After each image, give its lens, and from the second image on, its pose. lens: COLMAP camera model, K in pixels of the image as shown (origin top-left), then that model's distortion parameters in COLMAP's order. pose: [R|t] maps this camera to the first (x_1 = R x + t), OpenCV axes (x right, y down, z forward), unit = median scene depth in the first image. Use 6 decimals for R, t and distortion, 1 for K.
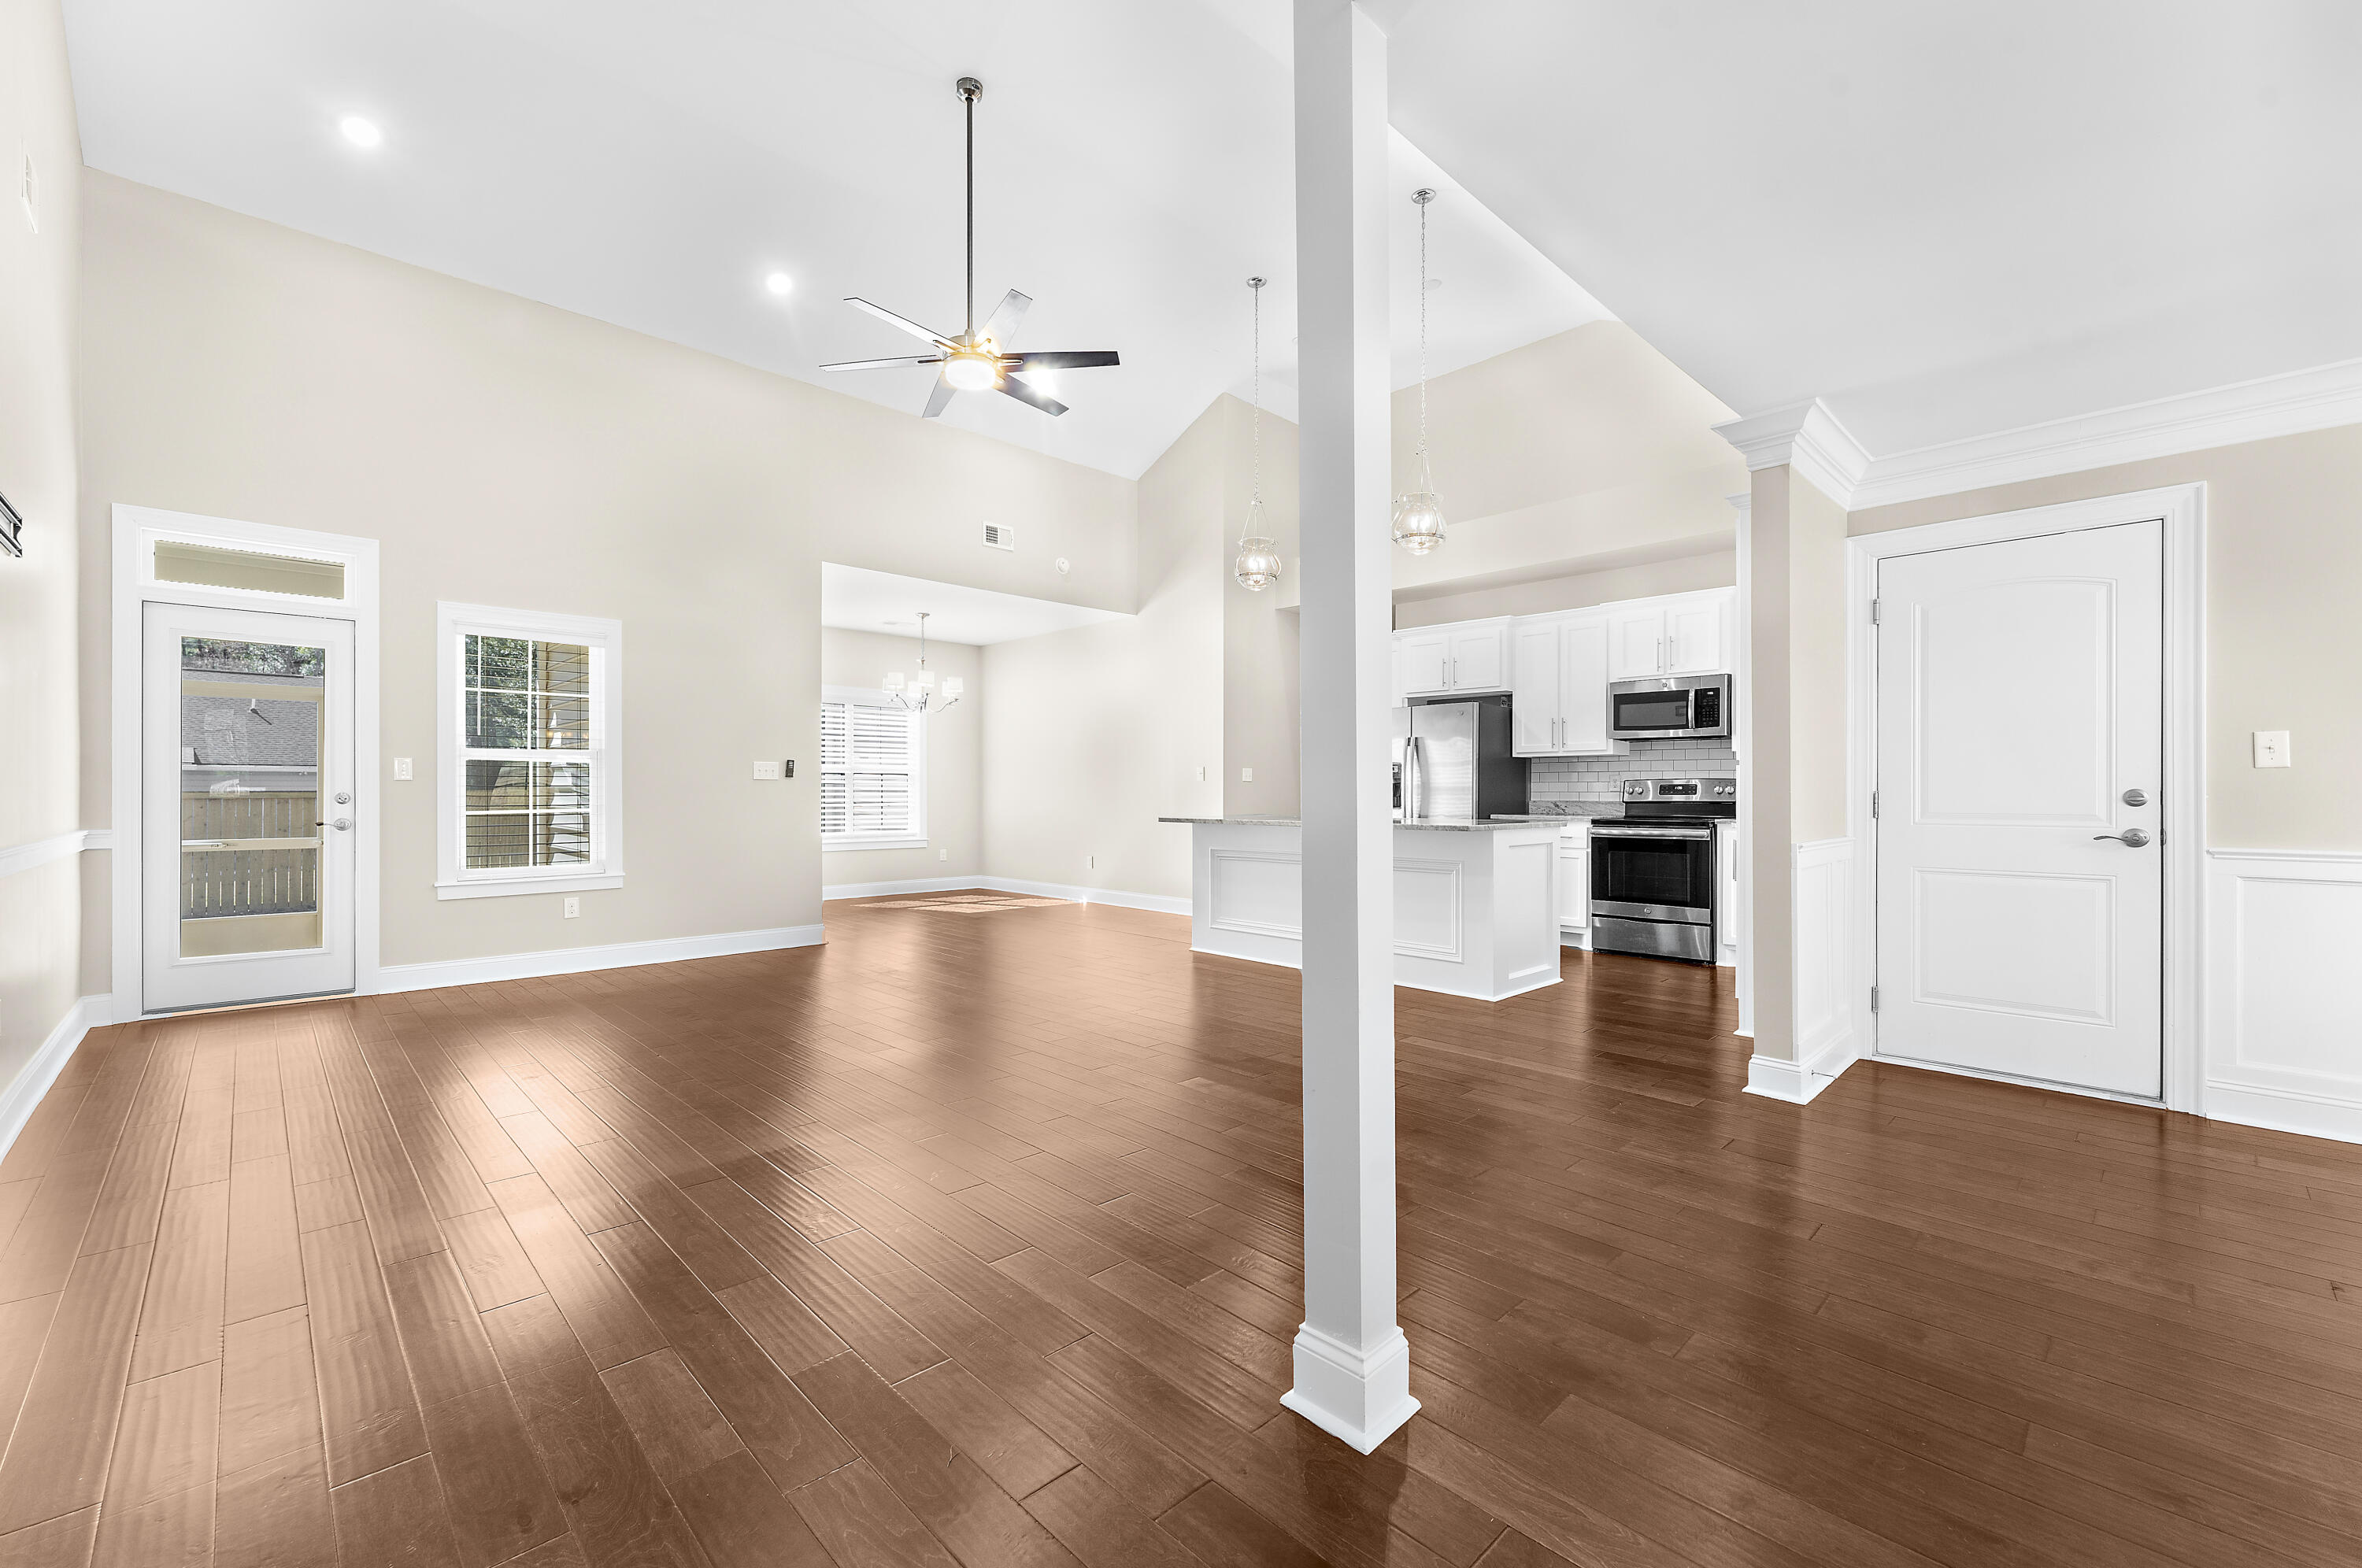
lens RADIAL K [[964.6, 0, 1172.5], [0, 964.6, 792.4], [0, 0, 1]] dist [0.001532, 0.000118]
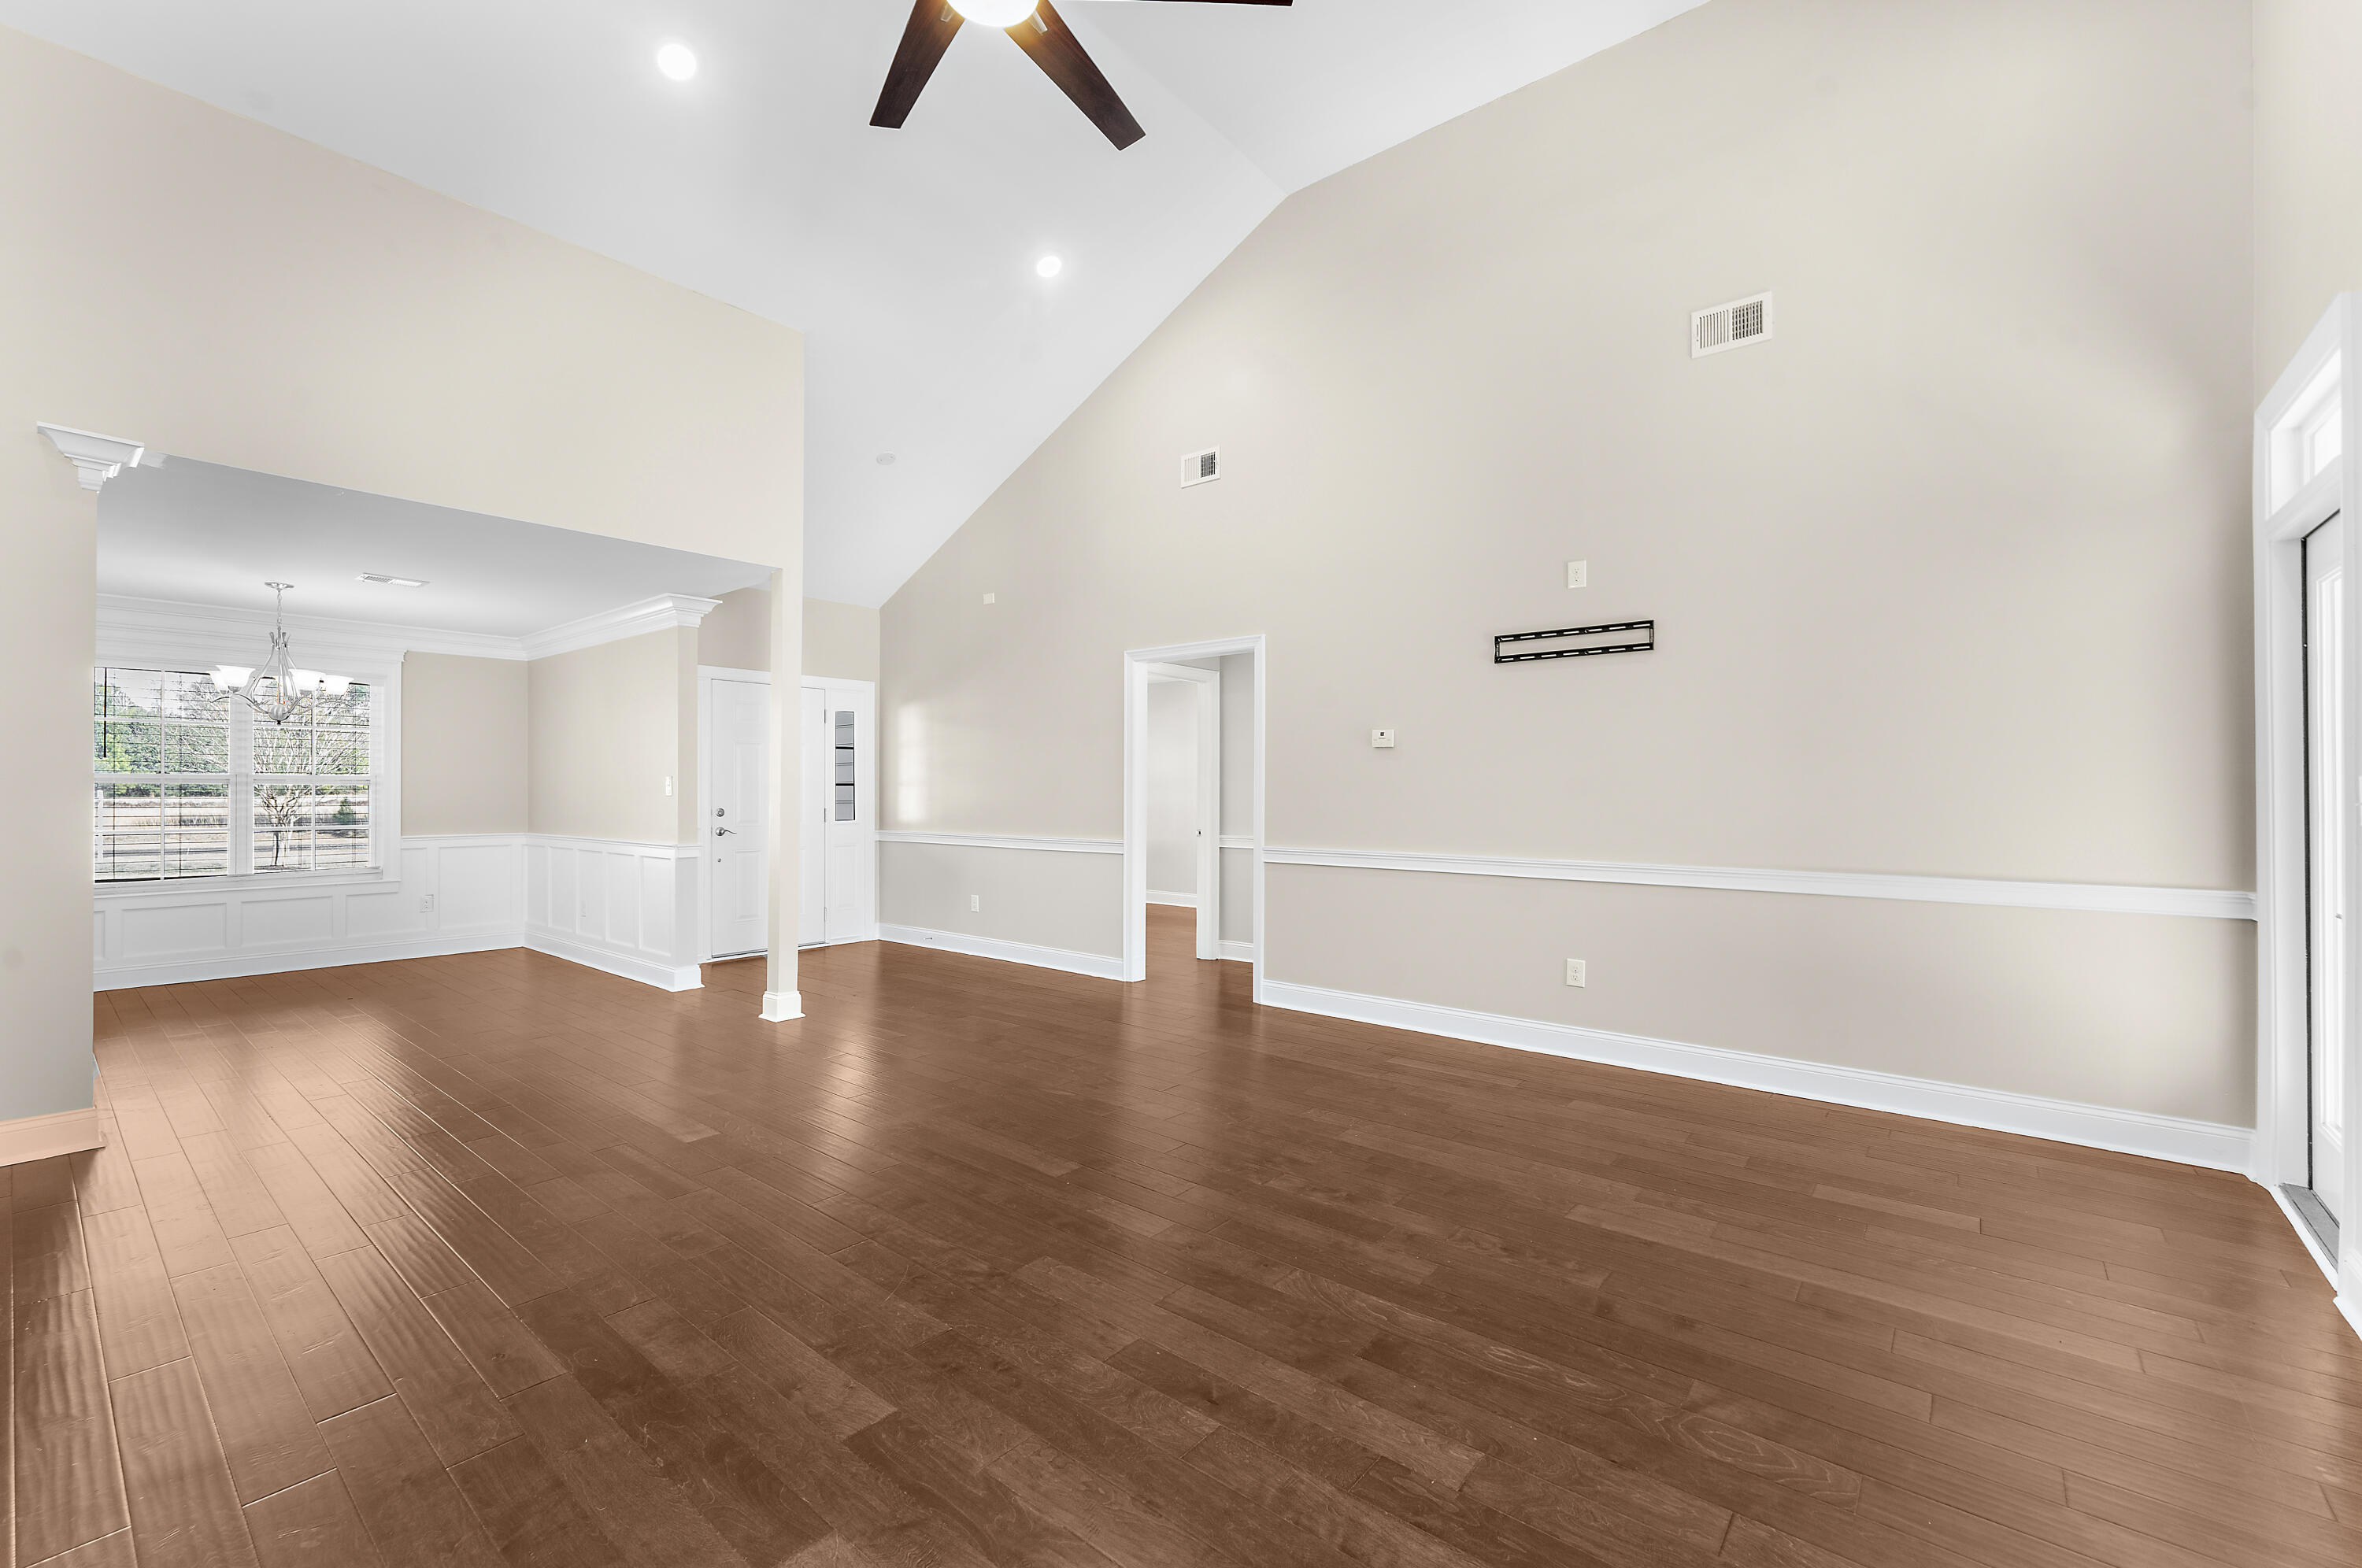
lens RADIAL K [[964.6, 0, 1151.7], [0, 964.6, 796.0], [0, 0, 1]] dist [0.001532, 0.000118]
pose [[-0.994687, -0.002961, -0.102907, -0.219293], [-0.003353, 0.999988, 0.003635, -0.025215], [0.102895, 0.003961, -0.994684, 1.360182]]
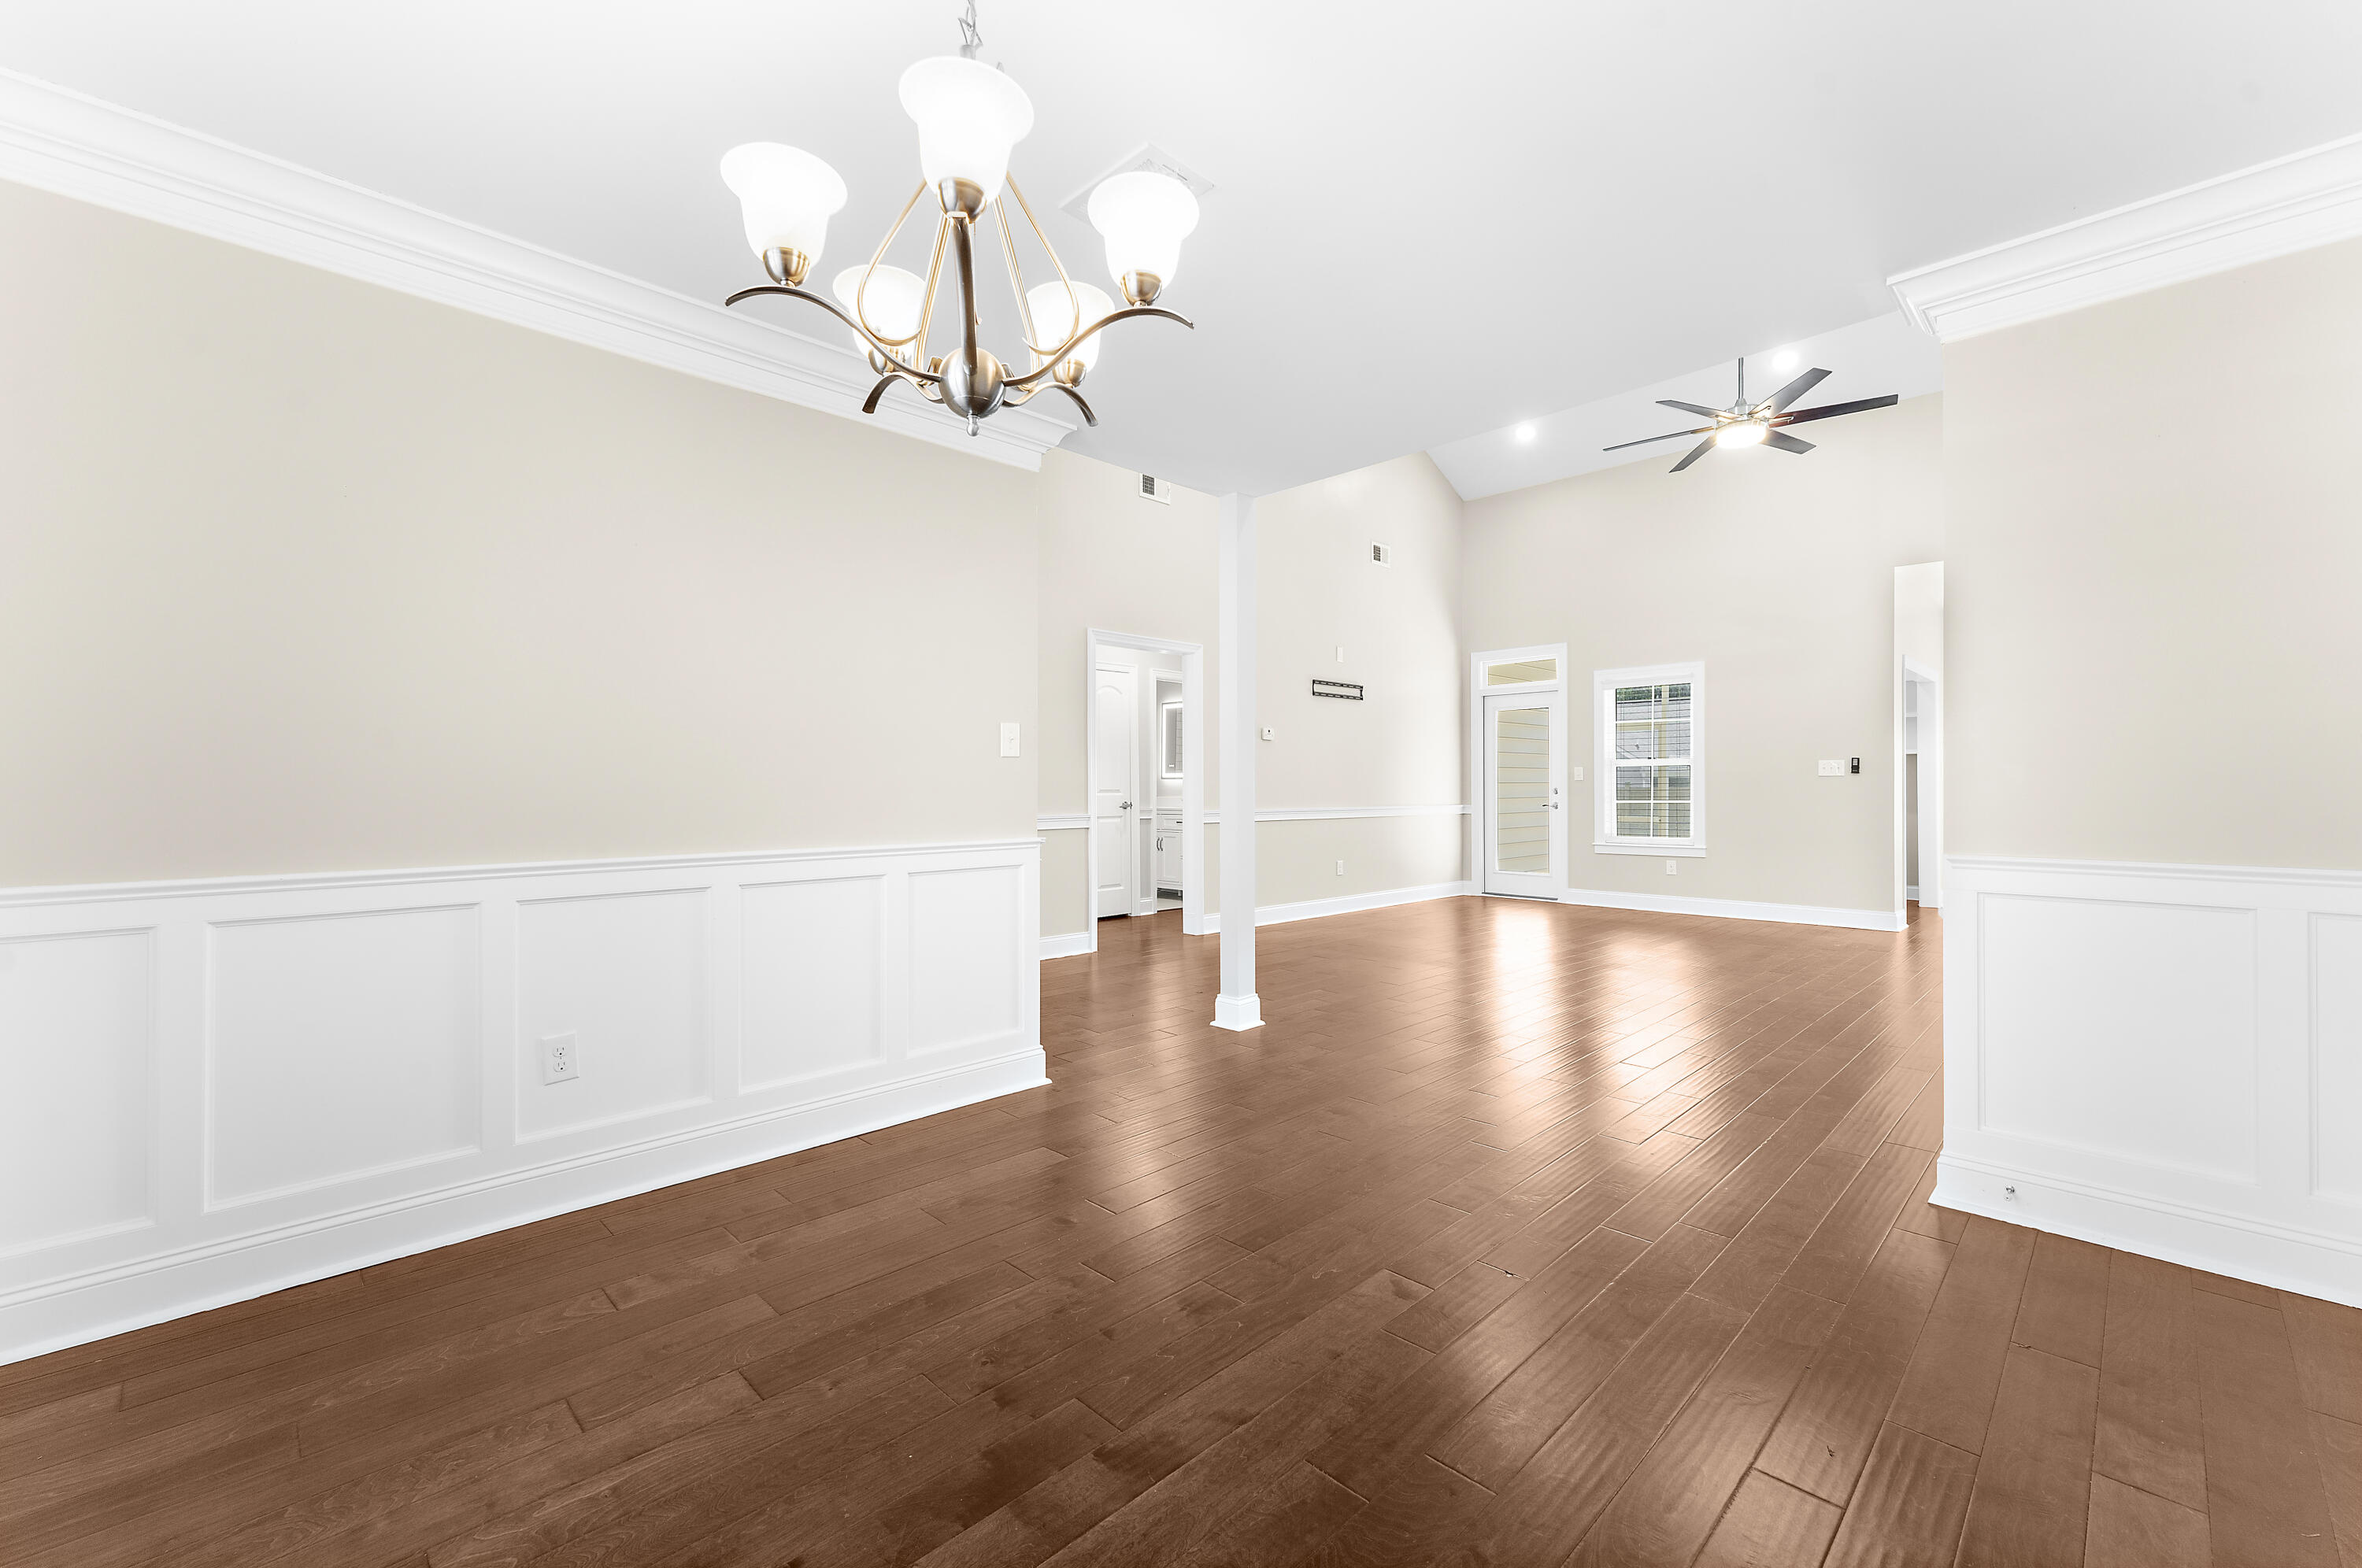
lens RADIAL K [[964.6, 0, 1159.4], [0, 964.6, 792.9], [0, 0, 1]] dist [0.001532, 0.000118]
pose [[-0.003601, 0.004362, -0.999984, 0.905958], [-0.000580, 0.999990, 0.004364, 0.002609], [0.999993, 0.000596, -0.003598, 0.265685]]
